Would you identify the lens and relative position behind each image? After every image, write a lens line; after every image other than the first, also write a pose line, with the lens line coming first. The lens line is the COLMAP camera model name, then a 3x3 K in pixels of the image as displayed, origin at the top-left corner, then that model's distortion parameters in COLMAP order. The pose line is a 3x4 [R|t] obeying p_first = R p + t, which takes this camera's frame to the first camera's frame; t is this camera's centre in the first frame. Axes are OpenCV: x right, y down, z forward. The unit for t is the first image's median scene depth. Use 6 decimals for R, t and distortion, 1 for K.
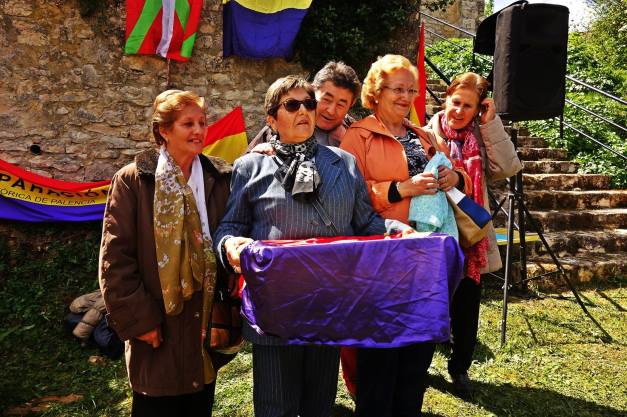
lens RADIAL K [[500.4, 0, 313.5], [0, 500.4, 208.5], [0, 0, 1]] dist [-0.003926, 0.000549]
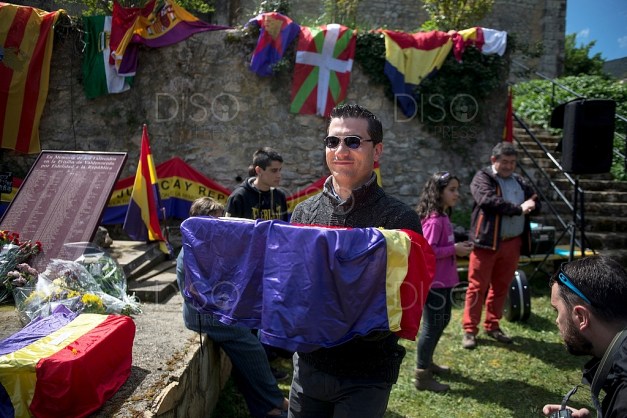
lens RADIAL K [[455.3, 0, 313.5], [0, 455.3, 209.0], [0, 0, 1]] dist [-0.020172, -0.057381]
pose [[0.983347, 0.030258, -0.179201, -0.085045], [-0.033791, 0.999290, -0.016691, -0.013357], [0.178568, 0.022468, 0.983671, -0.302902]]
